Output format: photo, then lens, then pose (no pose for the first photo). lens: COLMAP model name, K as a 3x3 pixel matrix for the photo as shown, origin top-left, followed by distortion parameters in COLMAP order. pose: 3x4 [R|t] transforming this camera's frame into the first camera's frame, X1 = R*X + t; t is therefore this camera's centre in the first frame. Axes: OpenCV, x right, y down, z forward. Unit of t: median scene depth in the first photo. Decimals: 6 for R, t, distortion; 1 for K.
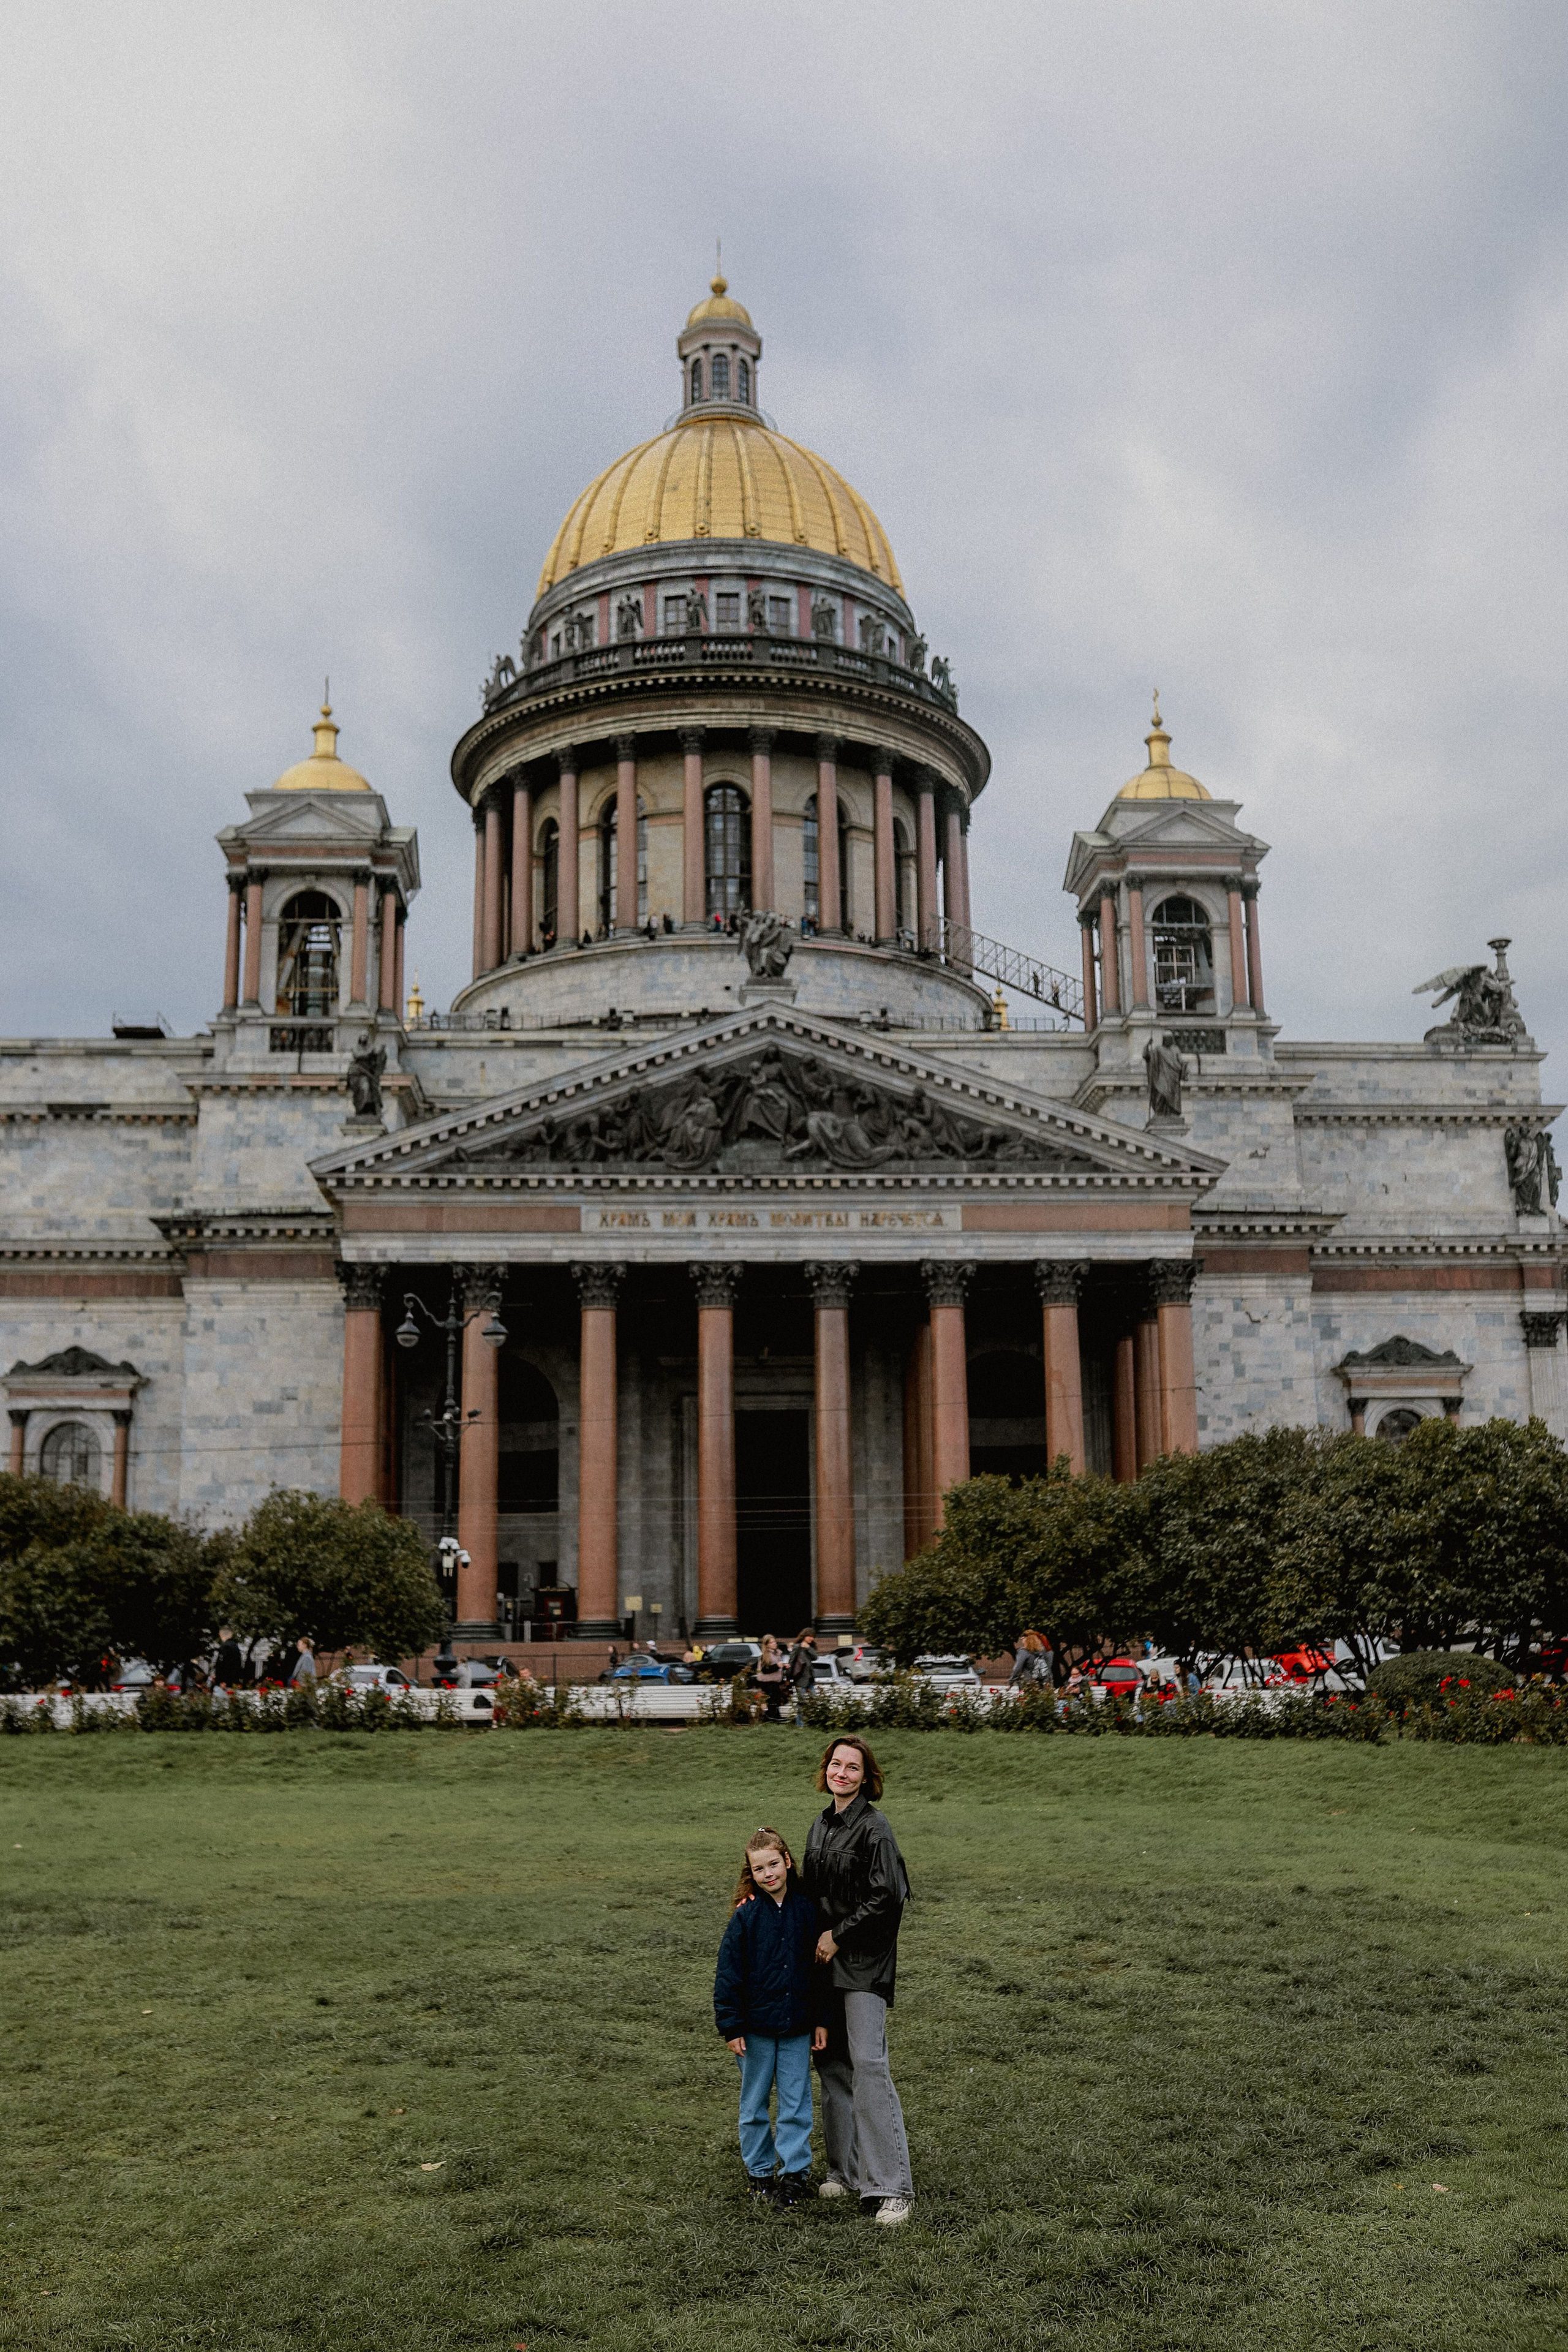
lens RADIAL K [[2215.7, 0, 796.6], [0, 2215.7, 1176.2], [0, 0, 1]] dist [-0.066157, 0.108941]
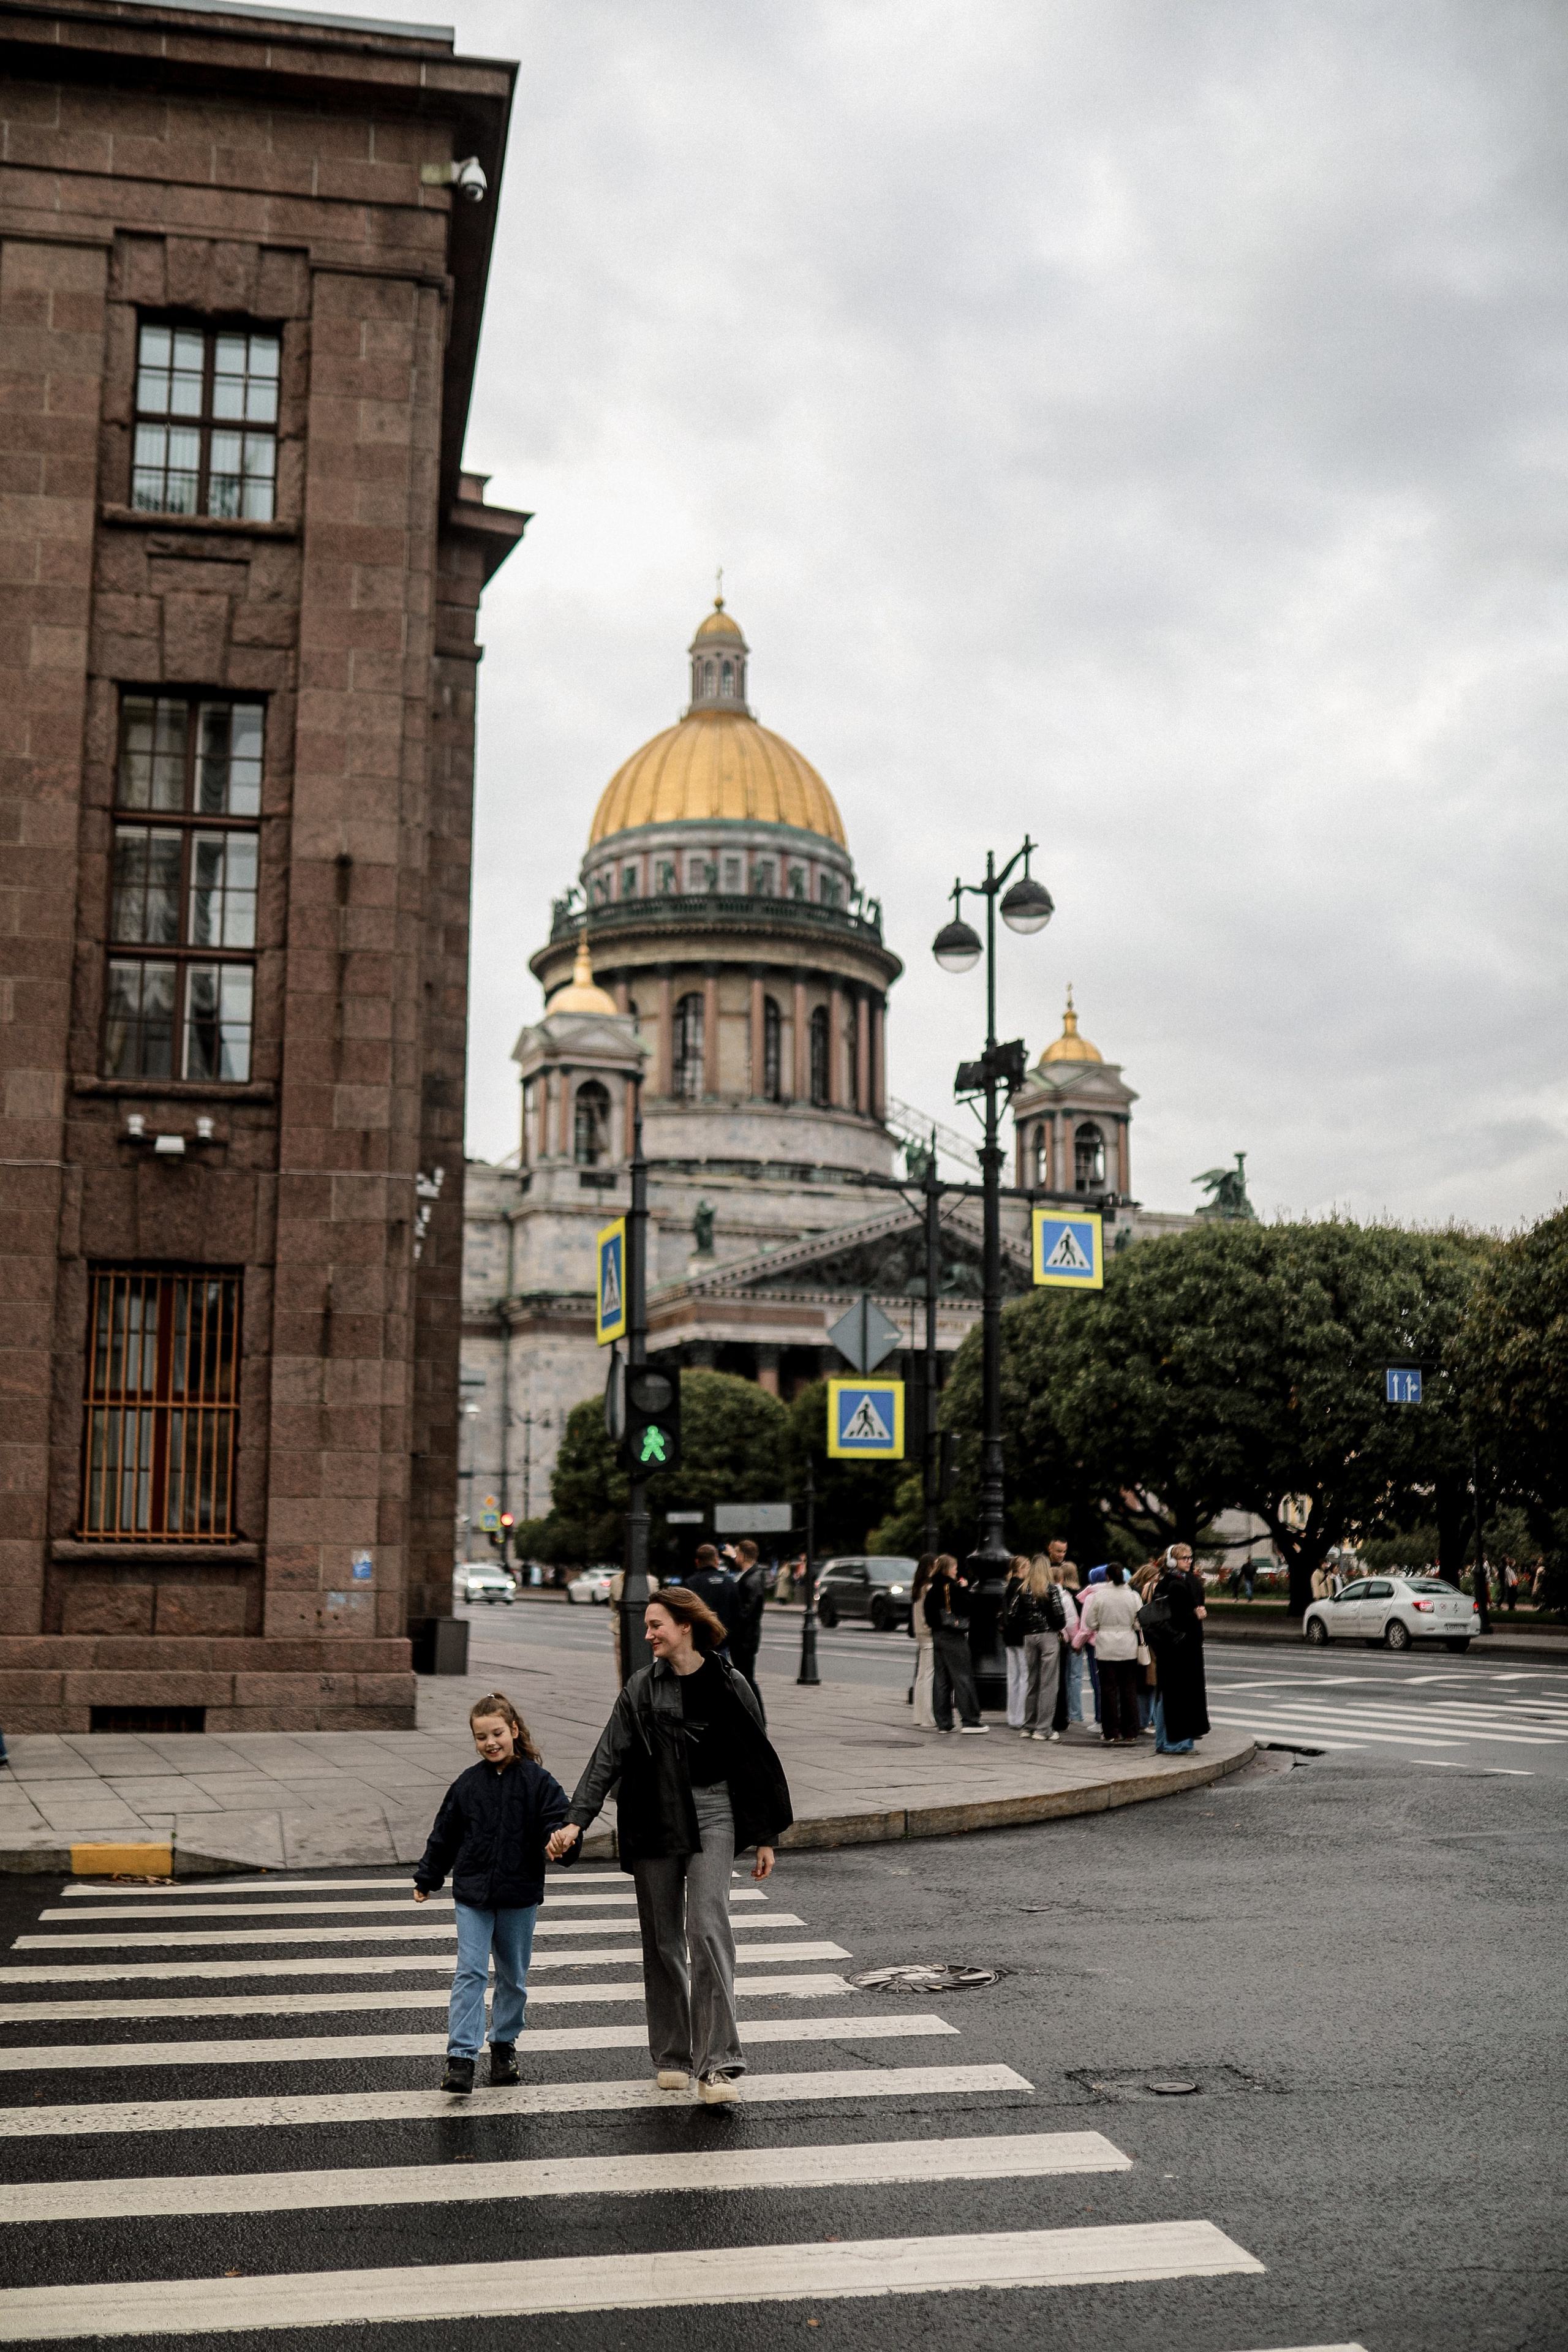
lens RADIAL K [[2398.5, 0, 762.6], [0, 2398.5, 1236.2], [0, 0, 1]] dist [-0.061923, 0.102471]
pose [[0.942015, 0.062756, 0.329652, -0.654707], [-0.082606, 0.995495, 0.046542, -0.109129], [-0.325246, -0.071074, 0.942955, -0.621250]]
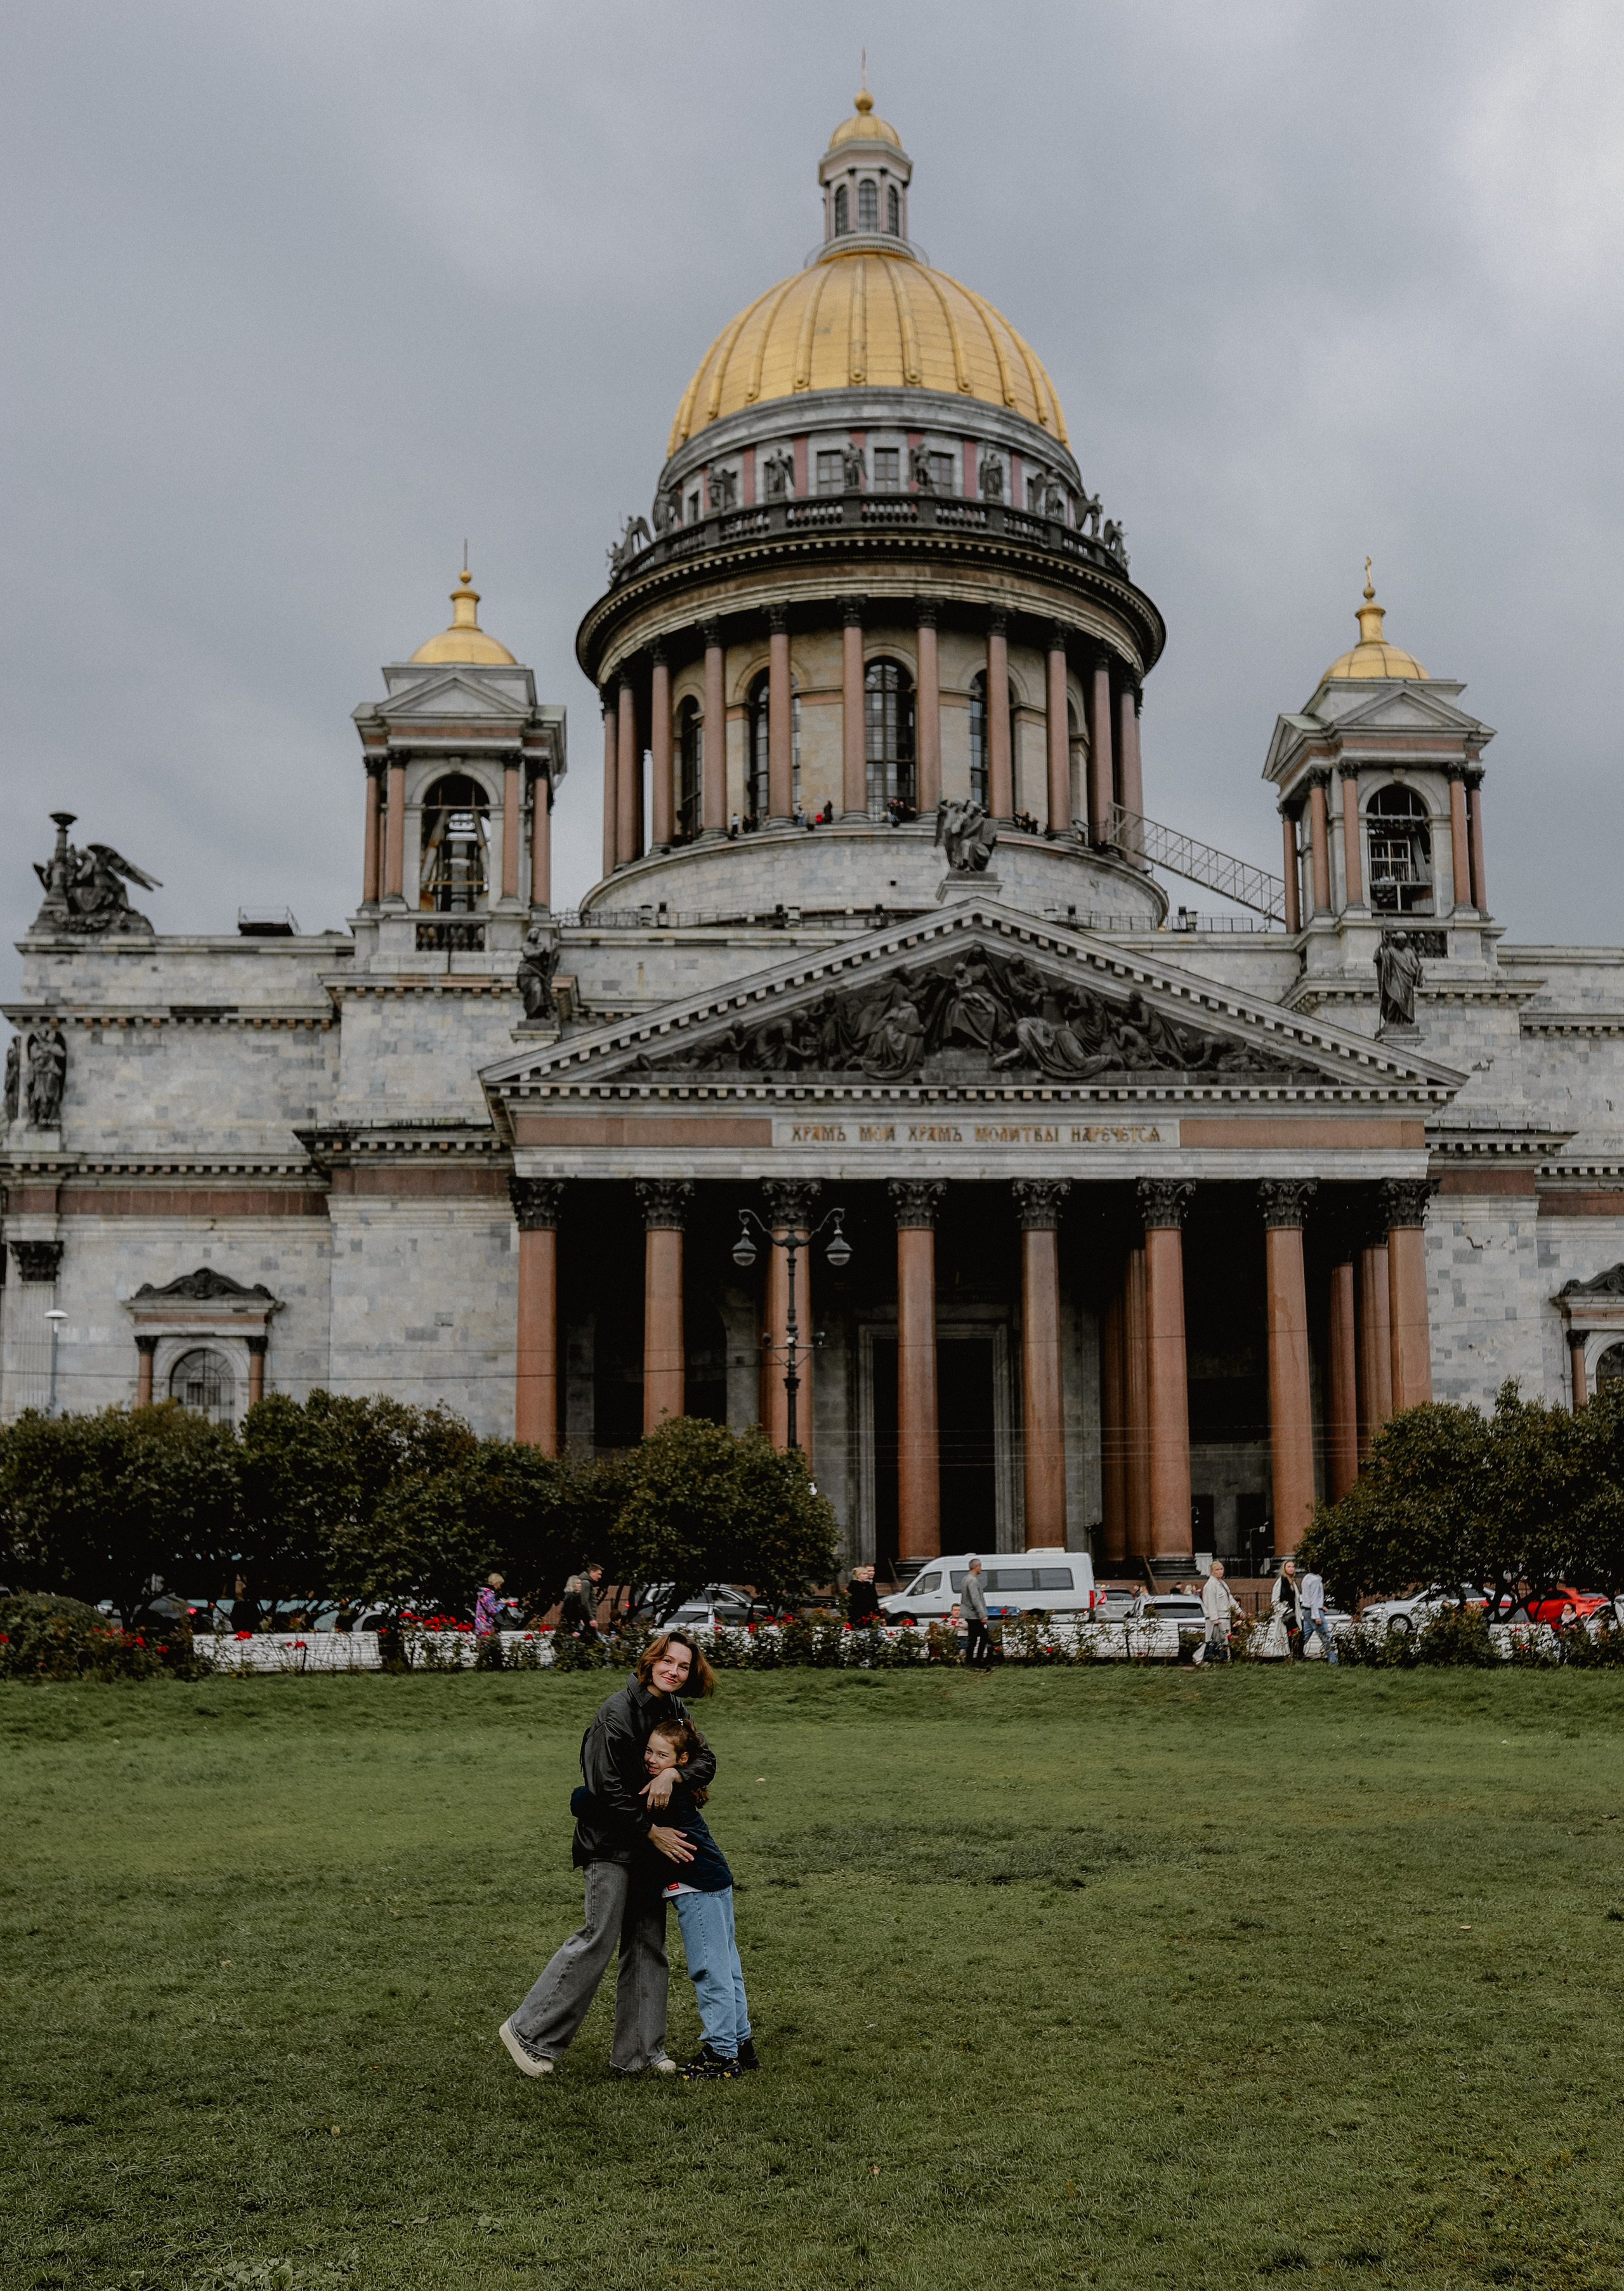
lens RADIAL K [[2395.1, 0, 822.2], [0, 2395.1, 1240.0], [0, 0, 1]] dist [-0.069241, 0.122025]
pose [[0.999975, 0.004779, -0.005171, -0.061590], [-0.004448, 0.998046, 0.062318, 0.001497], [0.005459, -0.062293, 0.998043, -0.002980]]
